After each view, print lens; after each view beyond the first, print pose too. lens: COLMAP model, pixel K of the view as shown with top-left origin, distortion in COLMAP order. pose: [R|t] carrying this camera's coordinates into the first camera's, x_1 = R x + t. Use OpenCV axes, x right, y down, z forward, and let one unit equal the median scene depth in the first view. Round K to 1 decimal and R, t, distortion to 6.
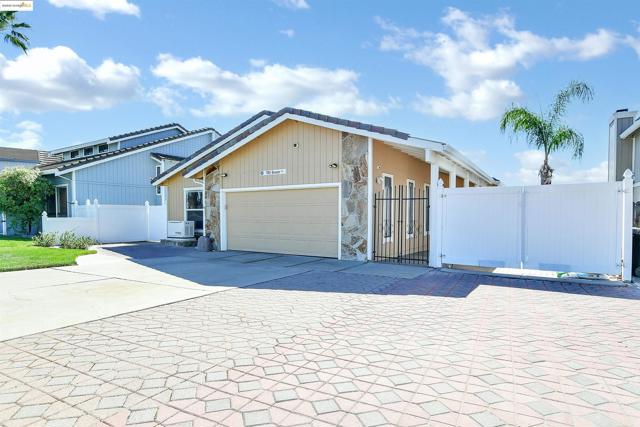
lens RADIAL K [[353.8, 0, 318.2], [0, 353.8, 217.4], [0, 0, 1]] dist [-0.003441, 0.003404]
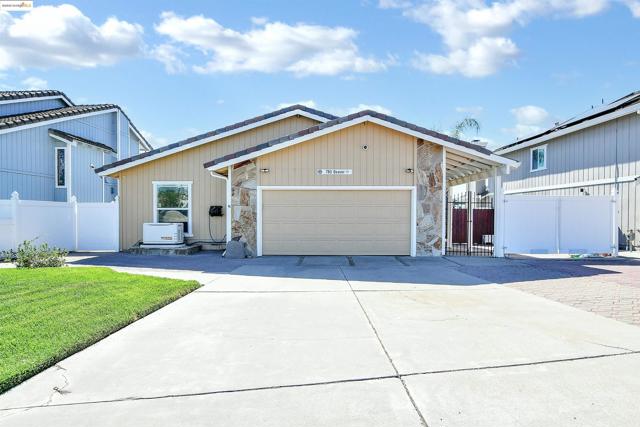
lens RADIAL K [[353.8, 0, 318.4], [0, 353.8, 214.3], [0, 0, 1]] dist [-0.003441, 0.003404]
pose [[0.859528, 0.003281, 0.511078, -0.734271], [0.001785, 0.999954, -0.009420, -0.001560], [-0.511086, 0.009009, 0.859483, 0.202816]]
